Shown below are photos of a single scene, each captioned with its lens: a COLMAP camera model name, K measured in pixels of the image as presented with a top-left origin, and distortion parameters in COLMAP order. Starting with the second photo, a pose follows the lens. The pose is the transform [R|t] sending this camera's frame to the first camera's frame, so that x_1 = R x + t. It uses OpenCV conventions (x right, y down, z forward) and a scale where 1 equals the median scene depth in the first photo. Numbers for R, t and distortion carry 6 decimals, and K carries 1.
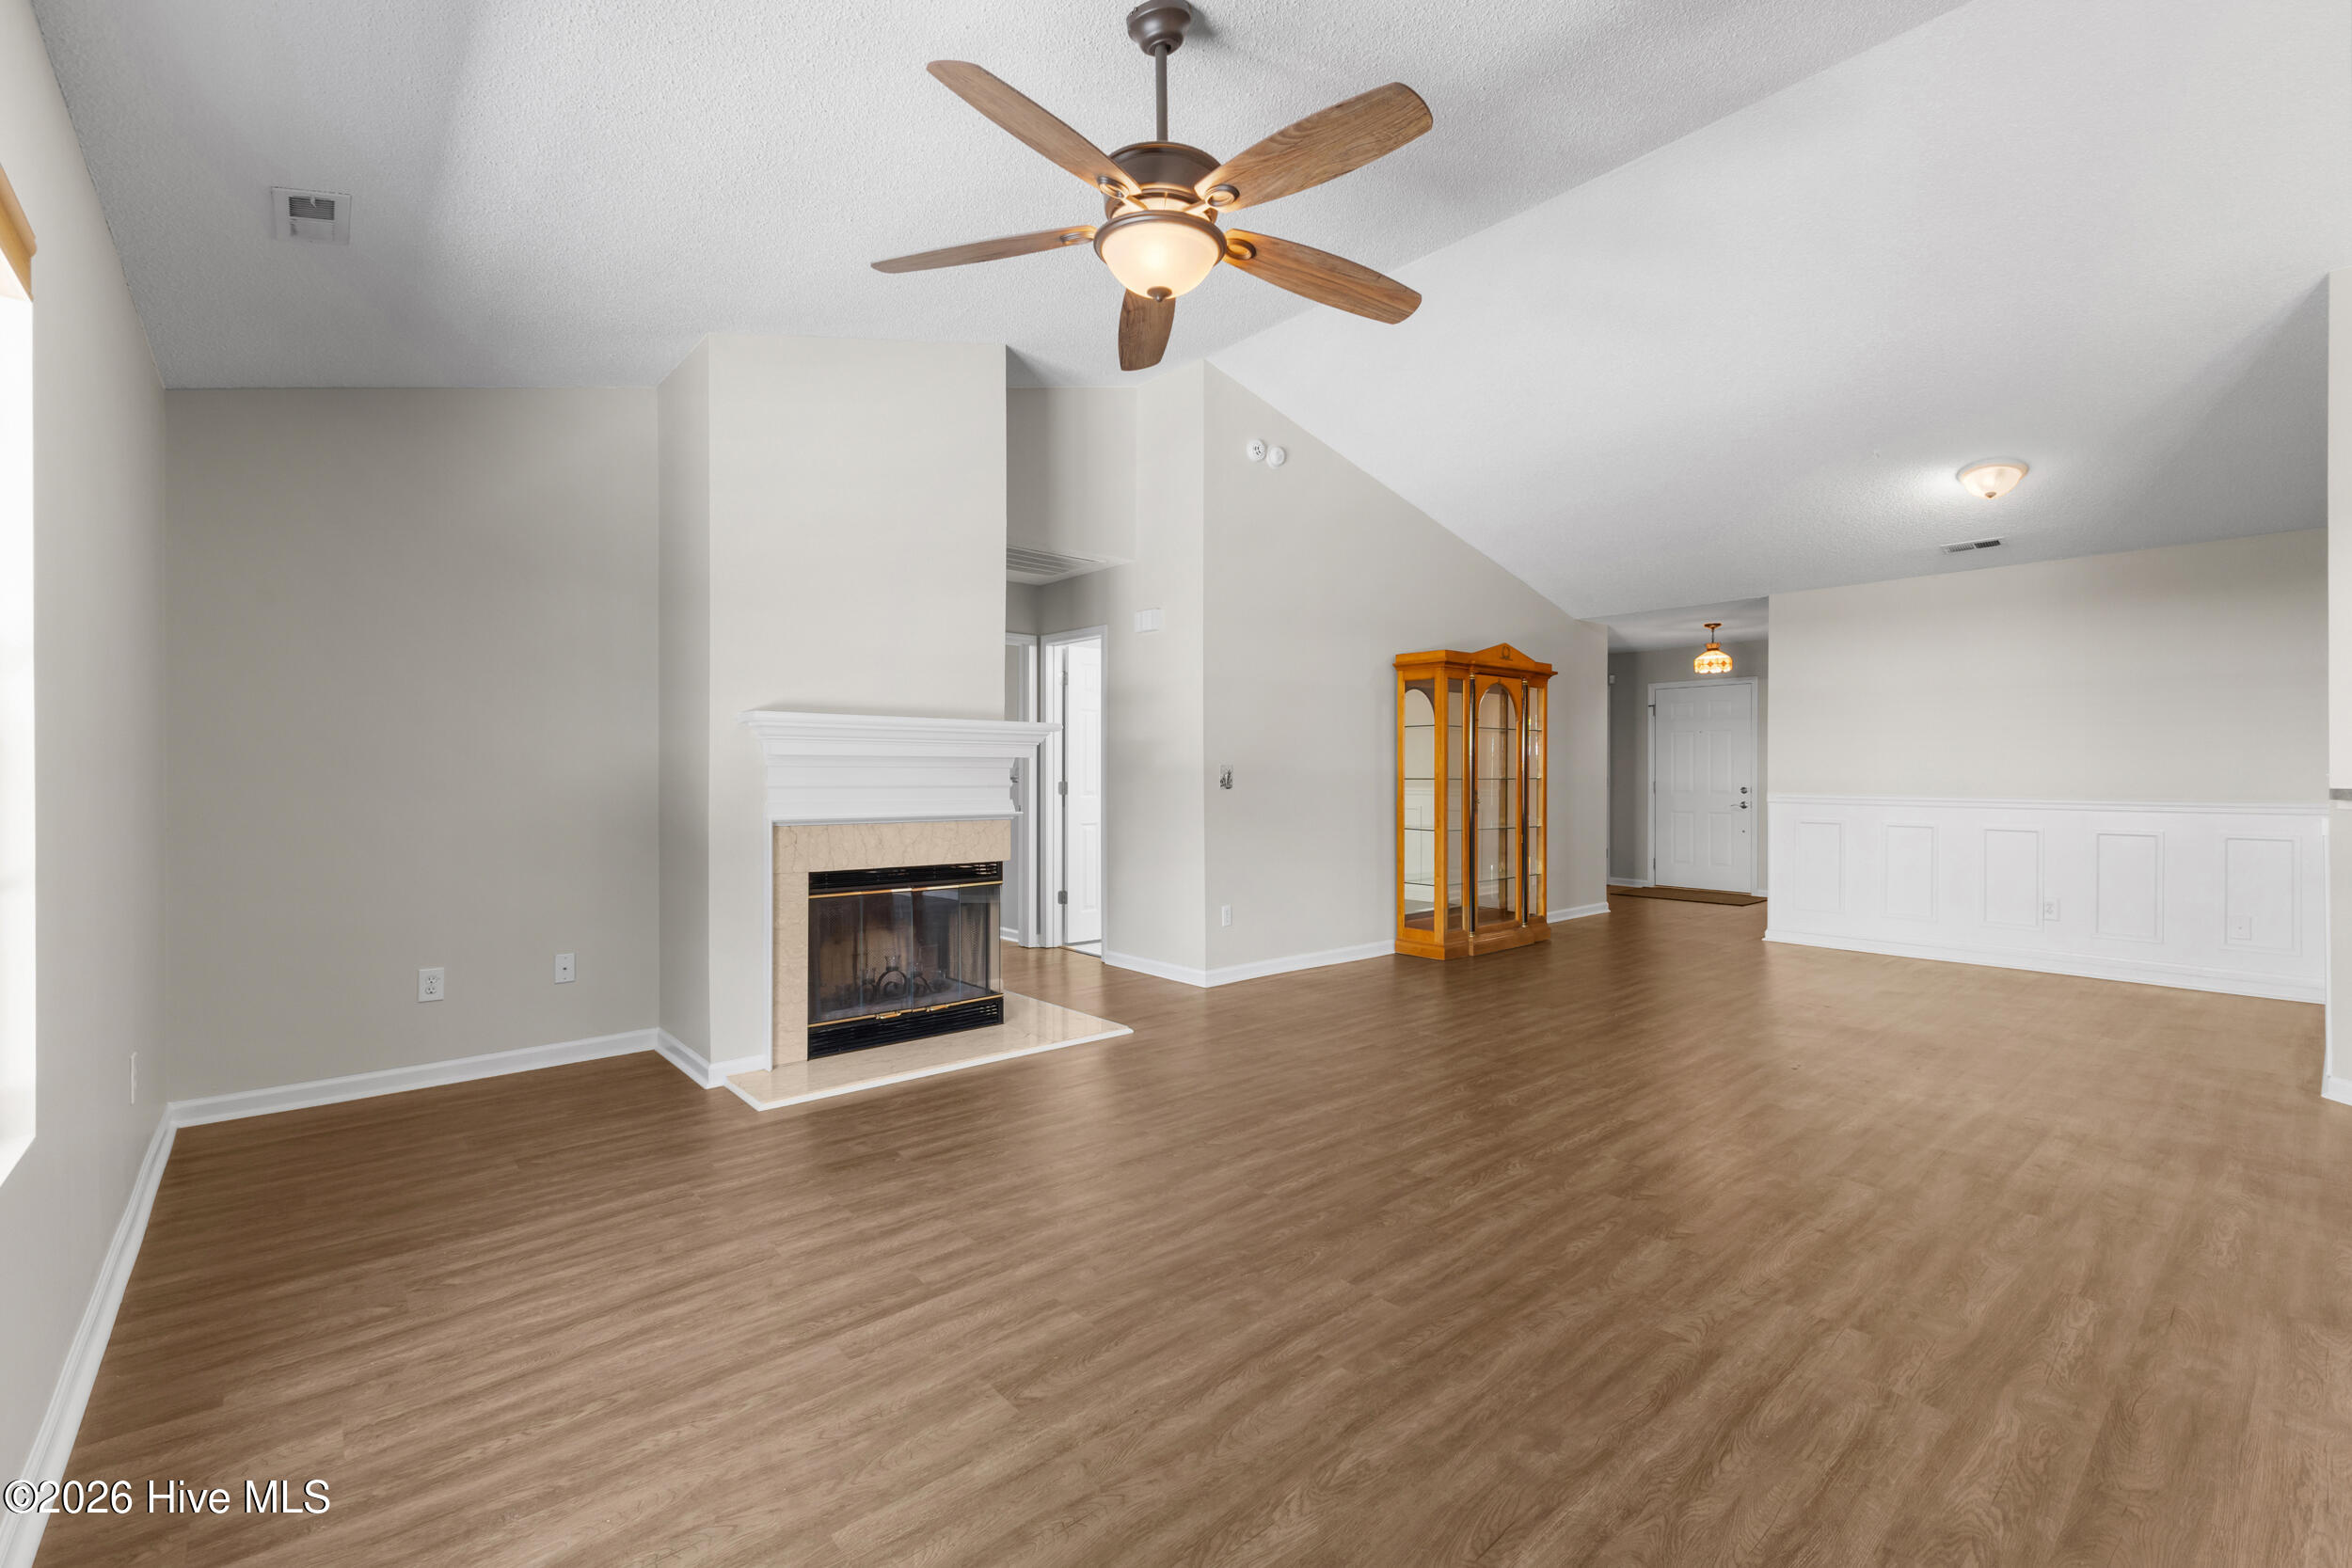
lens RADIAL K [[1004.7, 0, 1176.0], [0, 1004.7, 784.0], [0, 0, 1]] dist [0.006340, -0.000349]
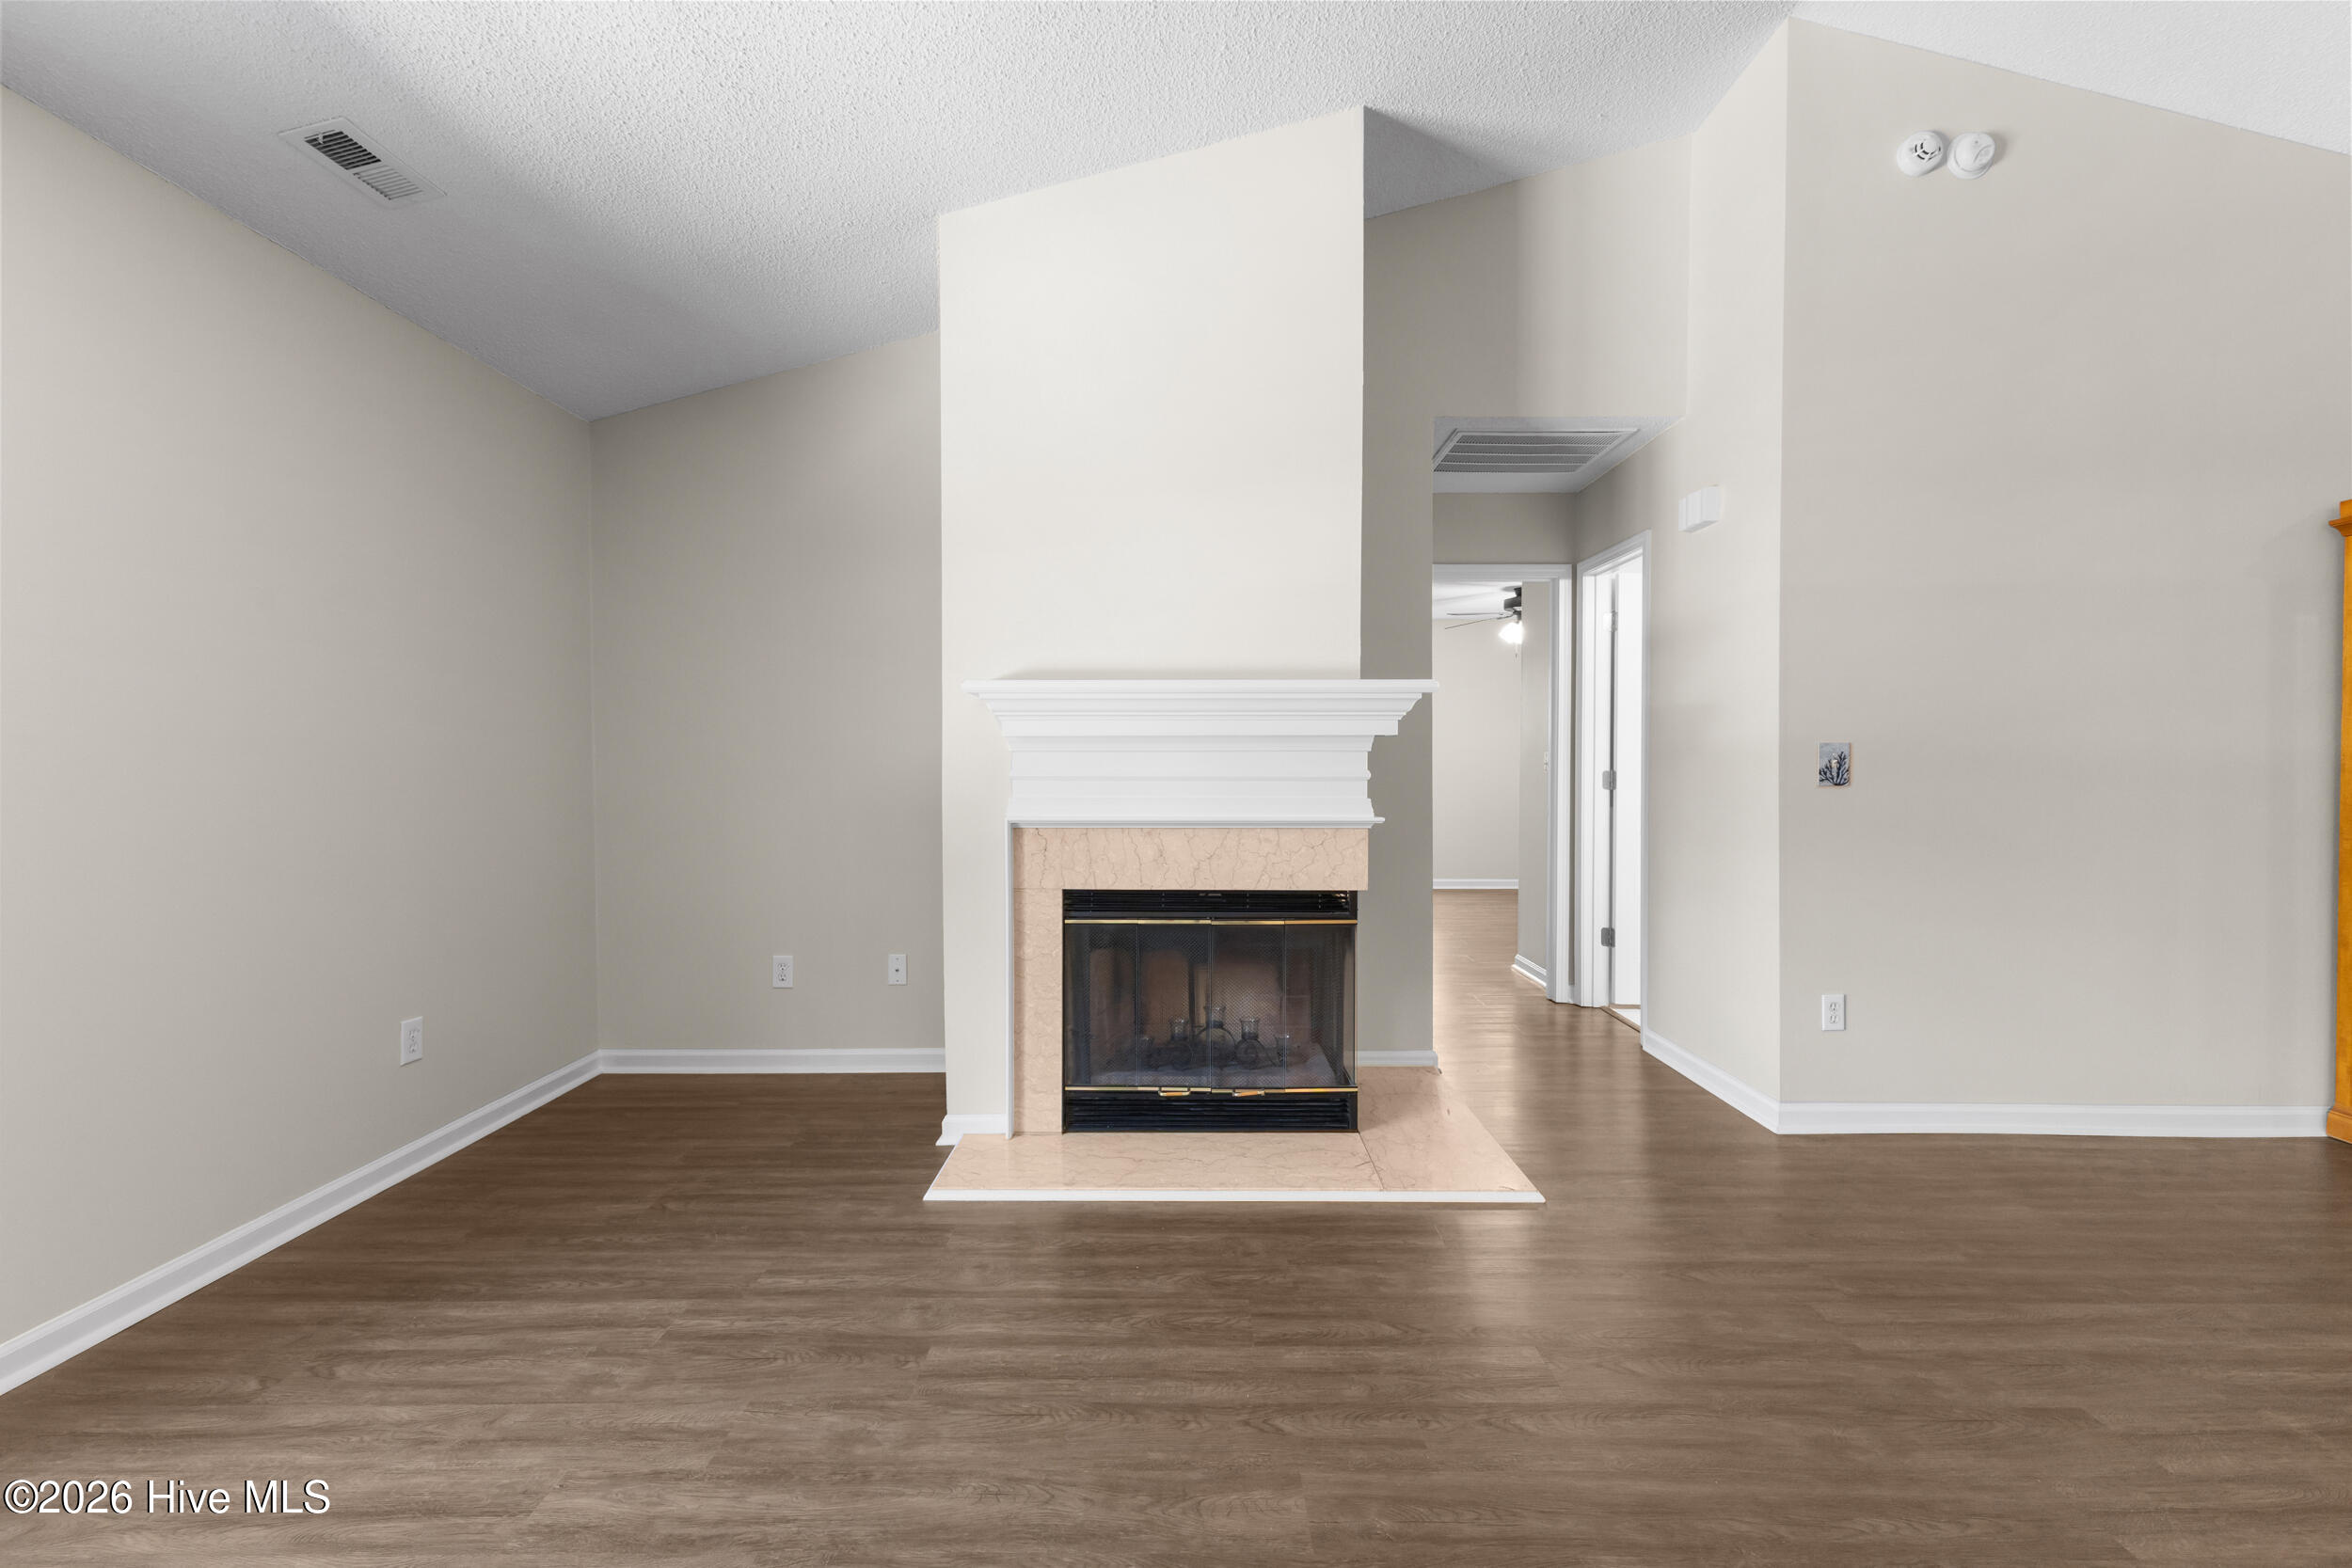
lens RADIAL K [[1004.7, 0, 1176.0], [0, 1004.7, 784.0], [0, 0, 1]] dist [0.006340, -0.000349]
pose [[0.753954, 0.012969, -0.656799, 0.200053], [-0.003960, 0.999877, 0.015198, -0.004330], [0.656915, -0.008857, 0.753913, 0.476199]]
